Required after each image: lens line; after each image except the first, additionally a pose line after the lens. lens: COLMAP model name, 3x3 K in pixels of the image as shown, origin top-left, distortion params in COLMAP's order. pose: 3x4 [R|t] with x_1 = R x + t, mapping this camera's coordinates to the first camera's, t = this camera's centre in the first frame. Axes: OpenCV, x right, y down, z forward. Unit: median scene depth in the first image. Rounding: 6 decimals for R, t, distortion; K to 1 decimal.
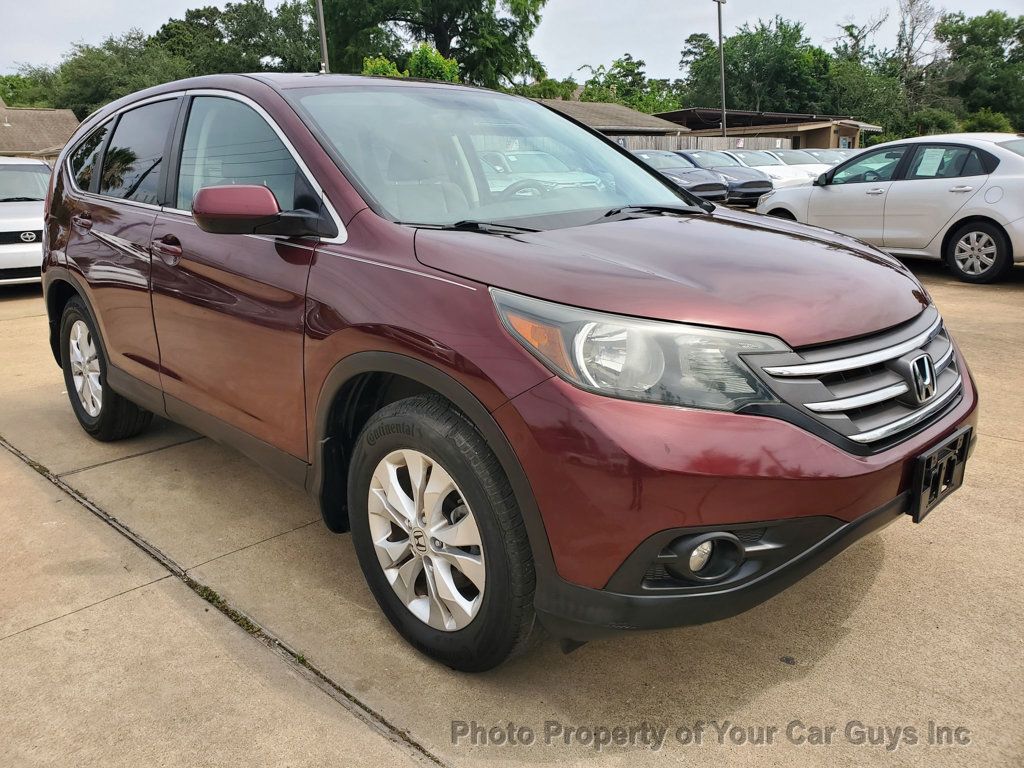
lens RADIAL K [[802.3, 0, 505.6], [0, 802.3, 373.8], [0, 0, 1]] dist [0.002428, 0.016856]
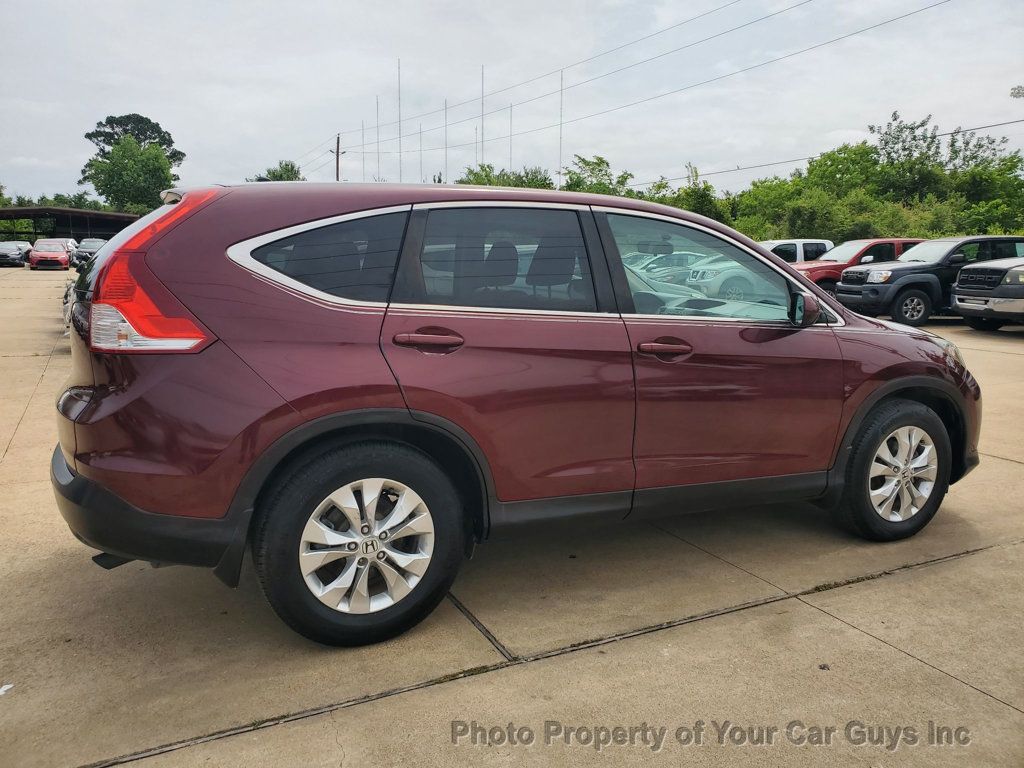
lens RADIAL K [[802.3, 0, 515.2], [0, 802.3, 358.0], [0, 0, 1]] dist [0.002428, 0.016856]
pose [[0.316181, -0.090785, 0.944345, -0.548950], [0.211488, 0.977107, 0.023125, -0.076200], [-0.924825, 0.192406, 0.328143, 0.296442]]
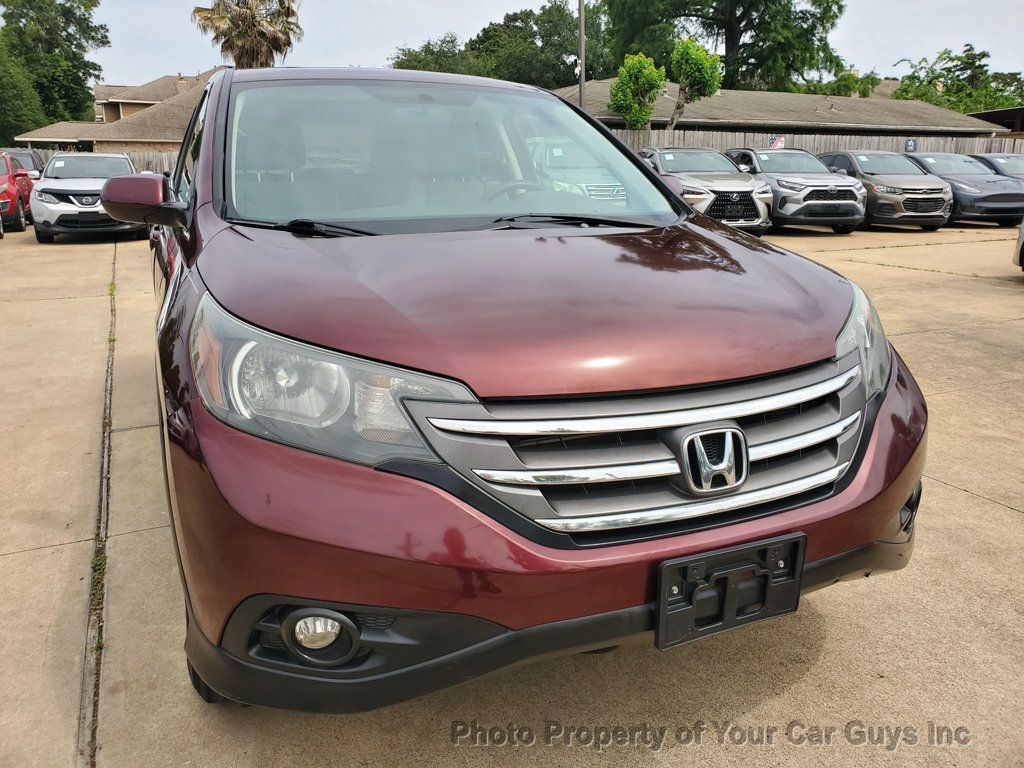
lens RADIAL K [[802.3, 0, 511.3], [0, 802.3, 367.8], [0, 0, 1]] dist [0.002428, 0.016856]
pose [[0.938934, 0.109943, -0.326062, 0.136699], [-0.111300, 0.993680, 0.014551, -0.016446], [0.325601, 0.022629, 0.945237, 0.054806]]
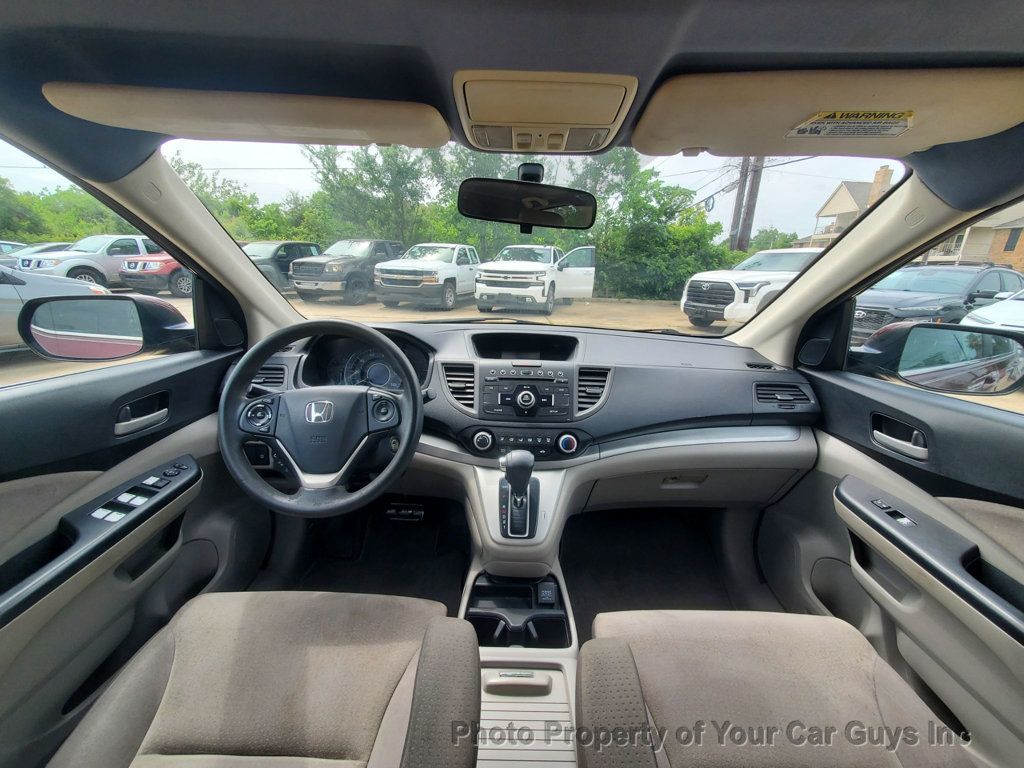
lens RADIAL K [[403.3, 0, 514.5], [0, 403.3, 382.4], [0, 0, 1]] dist [0.005862, -0.001444]
pose [[-0.720493, -0.188167, 0.667445, -0.087936], [0.157742, 0.892780, 0.421972, -0.117681], [-0.675283, 0.409312, -0.613560, 0.436749]]
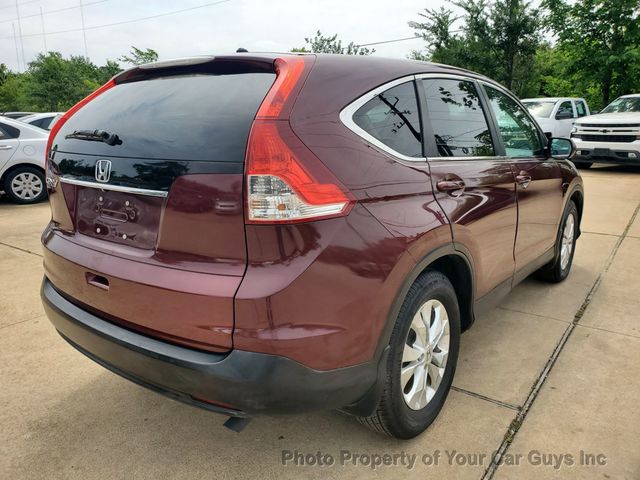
lens RADIAL K [[501.4, 0, 322.6], [0, 501.4, 230.3], [0, 0, 1]] dist [0.002428, 0.016856]
pose [[-0.152053, -0.188158, 0.970297, -0.491147], [0.250245, 0.942396, 0.221963, -0.138640], [-0.956168, 0.276563, -0.096208, 0.543075]]
